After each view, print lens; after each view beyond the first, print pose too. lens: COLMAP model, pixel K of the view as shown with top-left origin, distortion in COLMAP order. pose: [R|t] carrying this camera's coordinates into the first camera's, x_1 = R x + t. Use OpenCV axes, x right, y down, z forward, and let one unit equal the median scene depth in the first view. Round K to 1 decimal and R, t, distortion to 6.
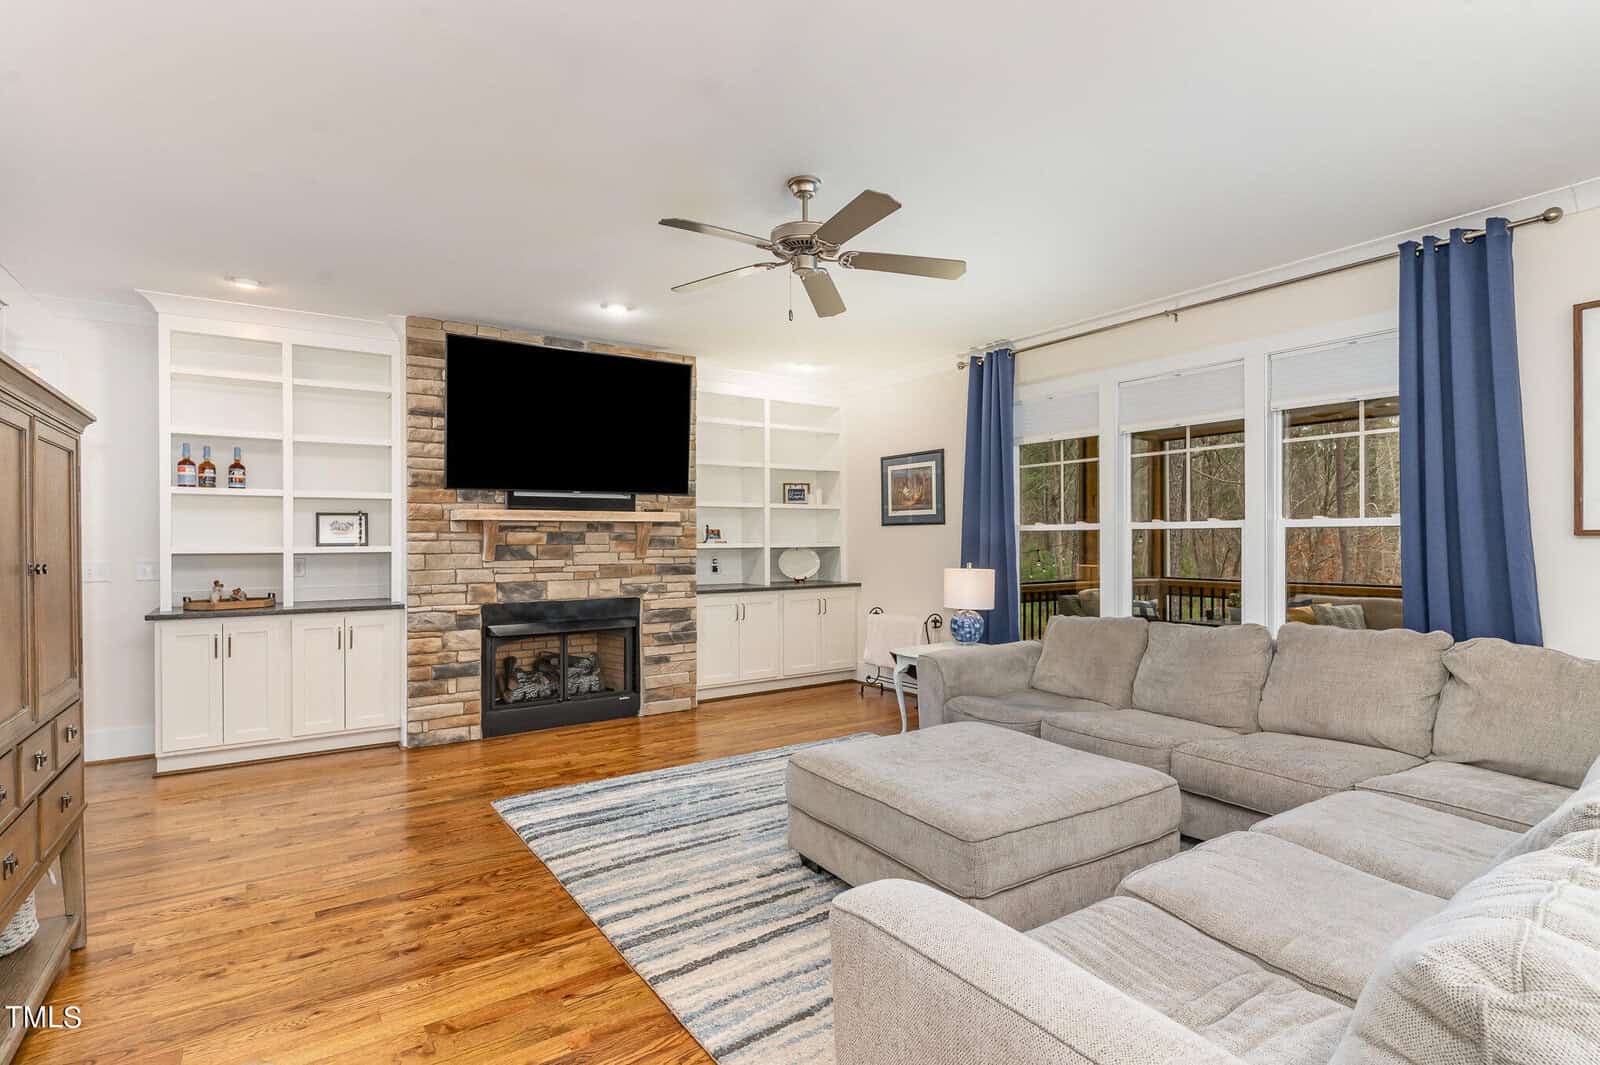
lens RADIAL K [[768.6, 0, 780.2], [0, 768.6, 529.3], [0, 0, 1]] dist [0.003670, 0.001251]
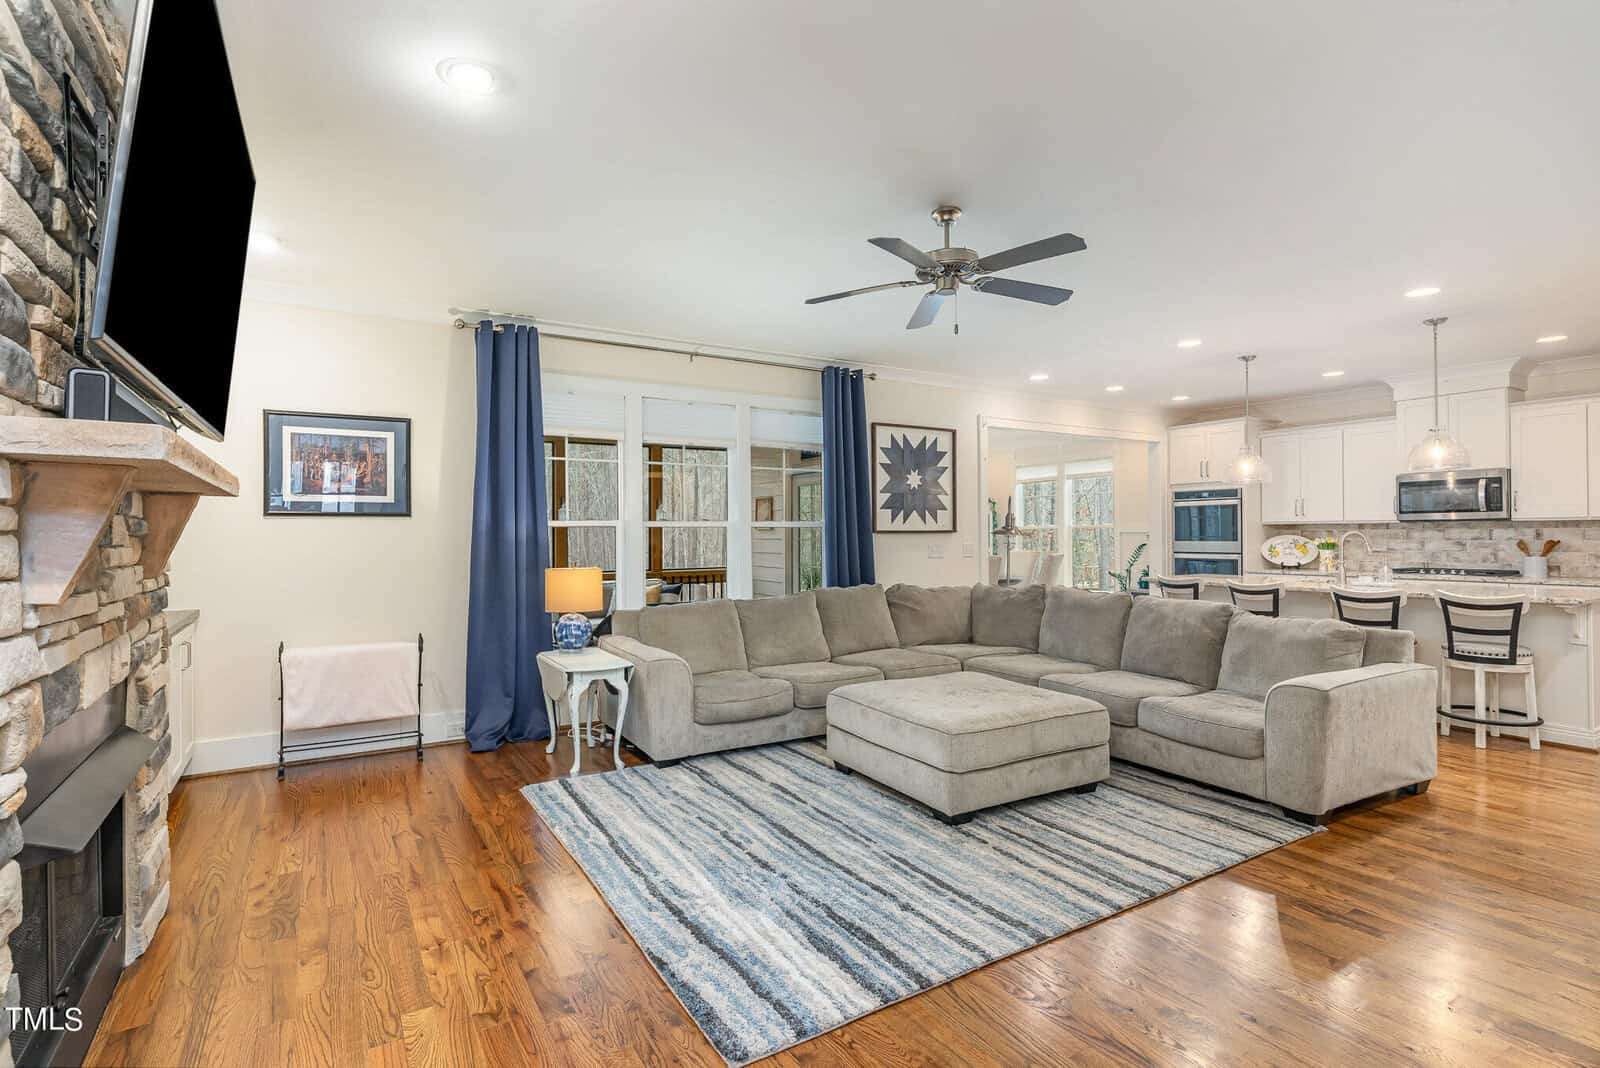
lens RADIAL K [[768.6, 0, 780.2], [0, 768.6, 530.8], [0, 0, 1]] dist [0.003670, 0.001251]
pose [[0.048043, 0.008375, 0.998810, -0.957846], [-0.008328, 0.999933, -0.007984, 0.018336], [-0.998811, -0.007934, 0.048109, 1.049843]]
